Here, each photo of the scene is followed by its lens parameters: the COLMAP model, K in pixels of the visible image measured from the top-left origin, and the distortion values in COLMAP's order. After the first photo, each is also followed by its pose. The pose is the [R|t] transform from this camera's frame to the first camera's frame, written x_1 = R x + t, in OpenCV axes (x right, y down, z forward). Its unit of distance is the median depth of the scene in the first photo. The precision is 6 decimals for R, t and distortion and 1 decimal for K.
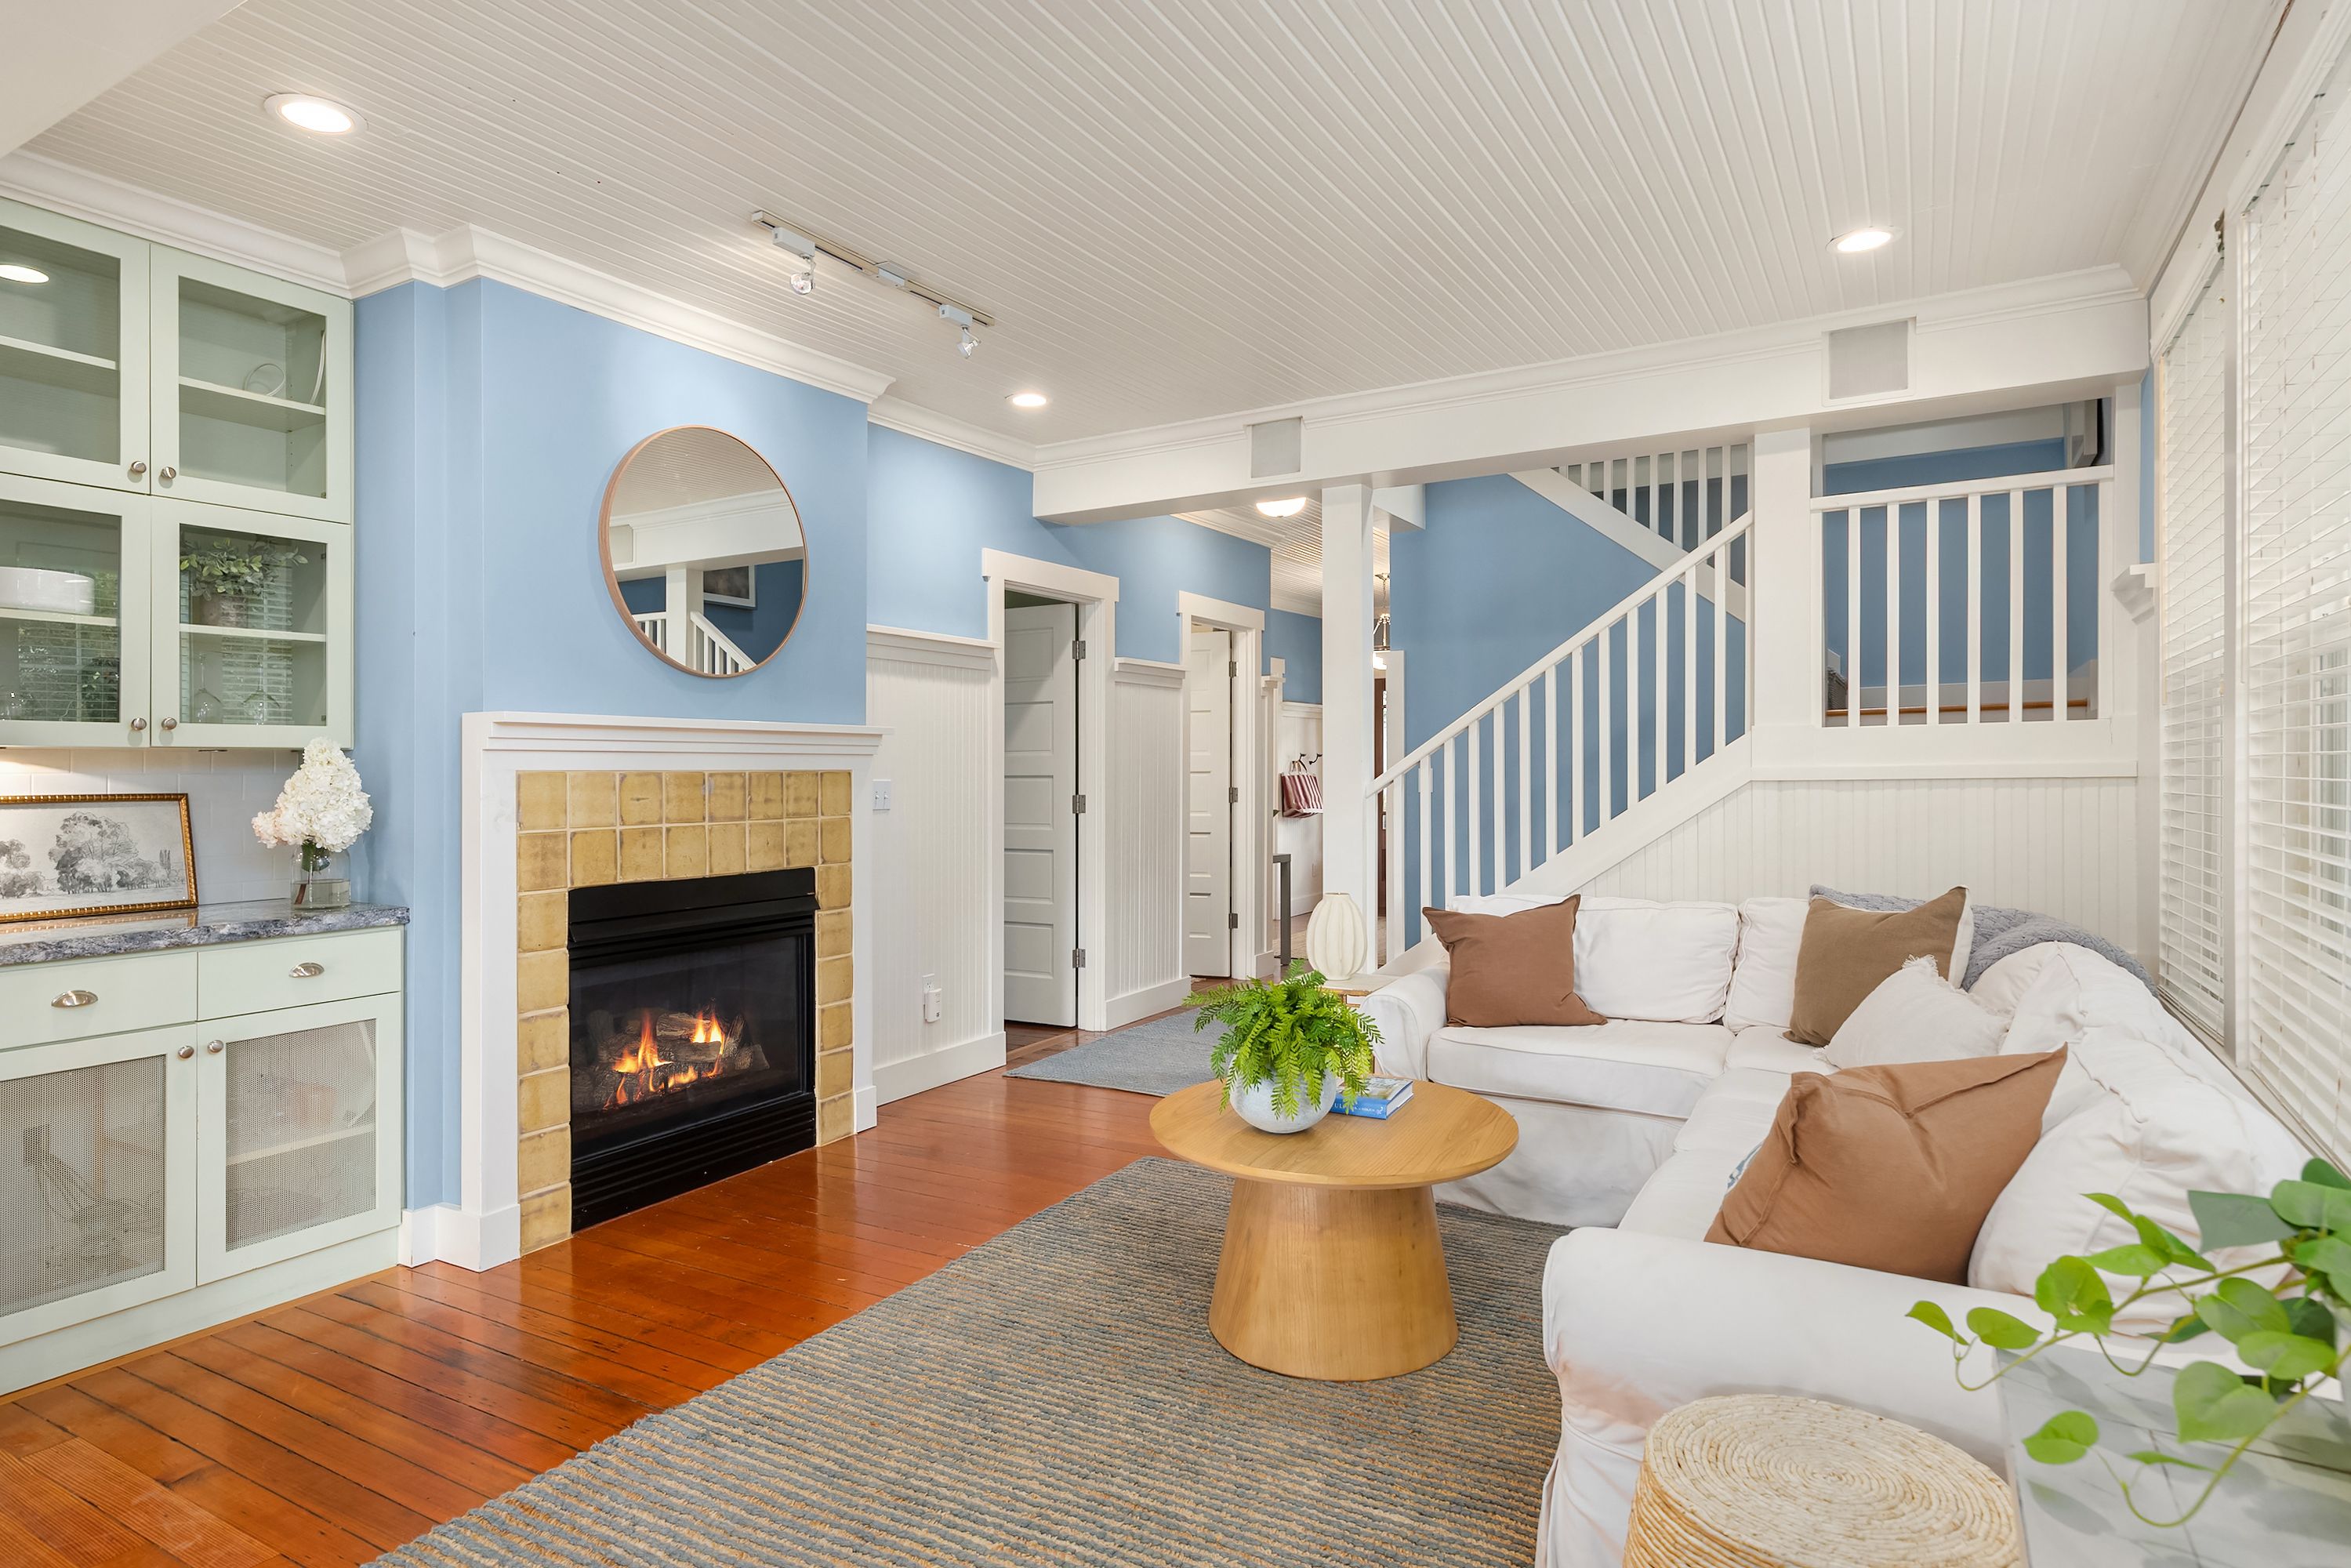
lens RADIAL K [[1307.9, 0, 1175.5], [0, 1307.9, 784.0], [0, 0, 1]] dist [0.000294, 0.000100]
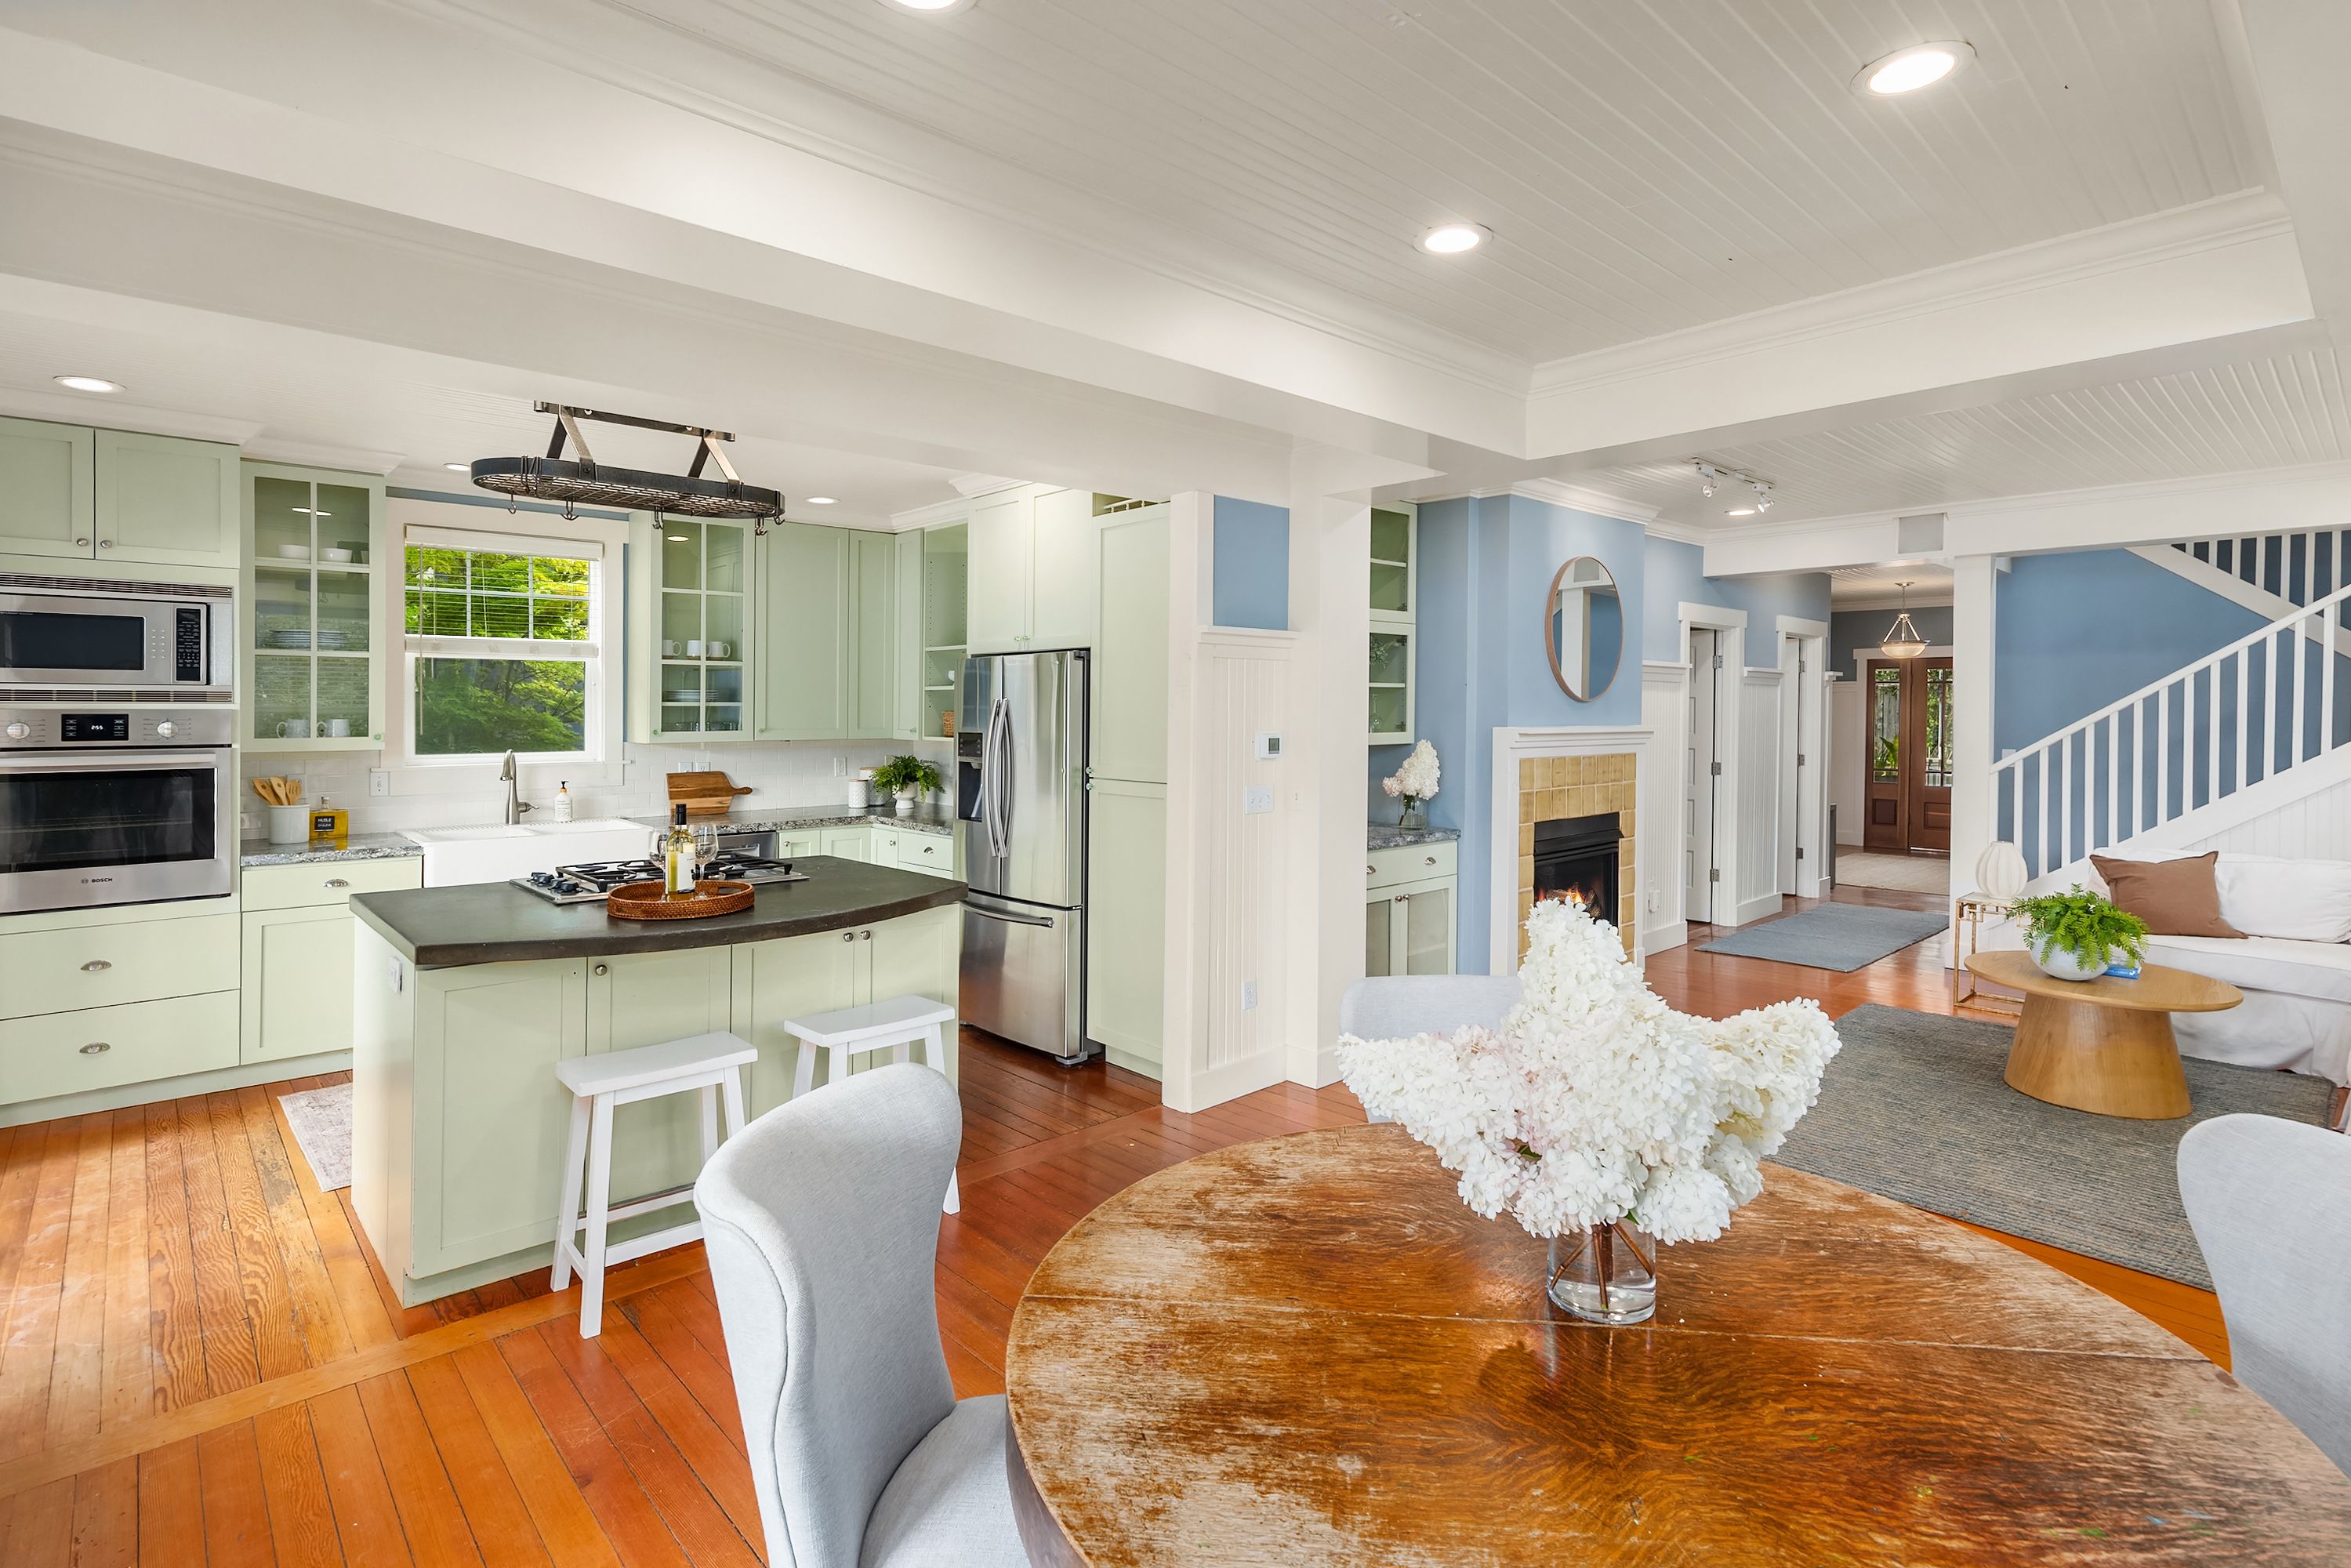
lens RADIAL K [[1129.3, 0, 1121.7], [0, 1129.3, 733.3], [0, 0, 1]] dist [0.000786, 0.000157]
pose [[0.948381, 0.013889, -0.316829, -0.464567], [-0.009658, 0.999842, 0.014921, -0.056227], [0.316986, -0.011090, 0.948365, -0.606055]]
